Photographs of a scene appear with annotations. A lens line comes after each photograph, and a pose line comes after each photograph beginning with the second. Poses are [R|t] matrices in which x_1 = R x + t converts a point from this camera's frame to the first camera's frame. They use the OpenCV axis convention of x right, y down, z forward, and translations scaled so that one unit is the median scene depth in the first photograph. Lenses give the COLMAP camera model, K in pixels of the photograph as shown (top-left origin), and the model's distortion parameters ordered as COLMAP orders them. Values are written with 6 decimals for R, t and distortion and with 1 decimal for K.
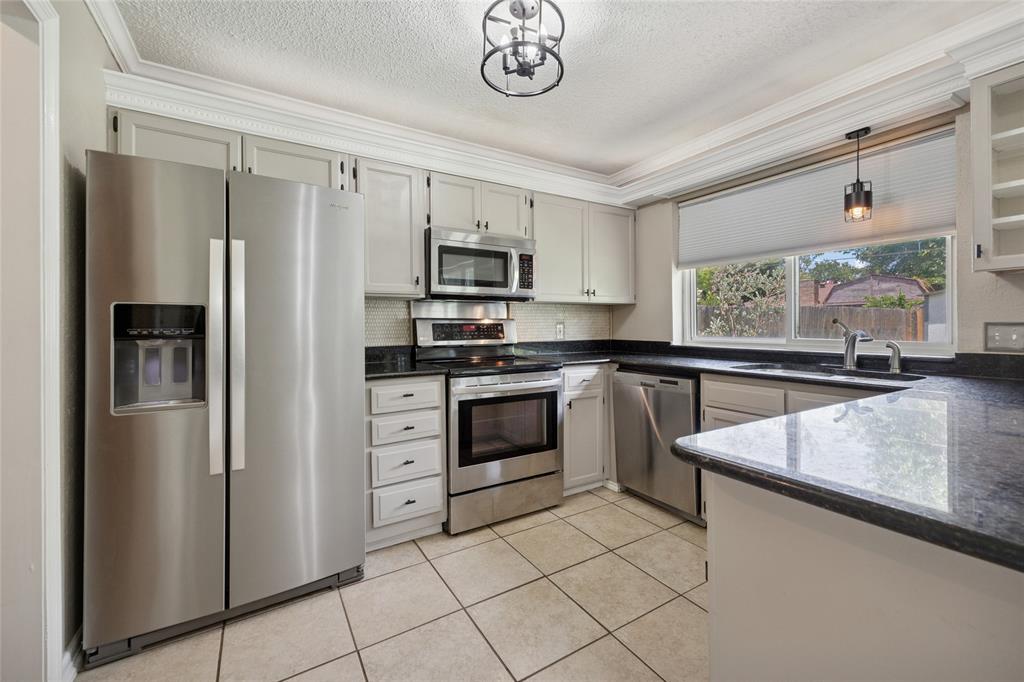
lens RADIAL K [[421.3, 0, 511.0], [0, 421.3, 321.8], [0, 0, 1]] dist [0.012752, -0.000331]
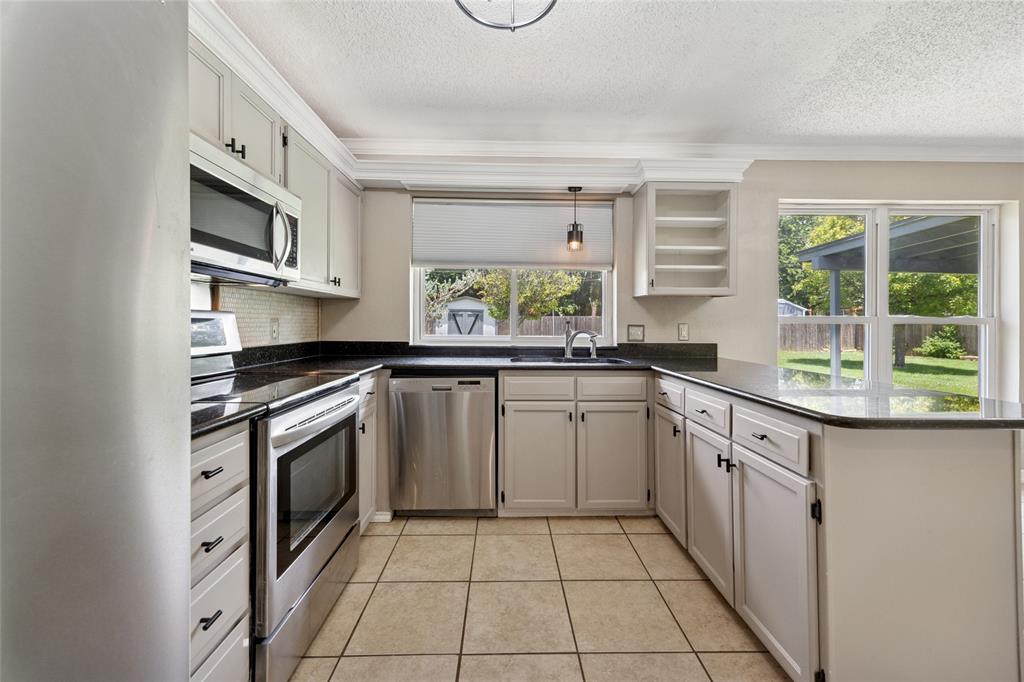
lens RADIAL K [[421.3, 0, 511.0], [0, 421.3, 321.8], [0, 0, 1]] dist [0.012752, -0.000331]
pose [[0.493490, 0.015399, 0.869615, -0.410362], [-0.016033, 0.999834, -0.008607, 0.008349], [-0.869604, -0.009695, 0.493655, 0.416821]]
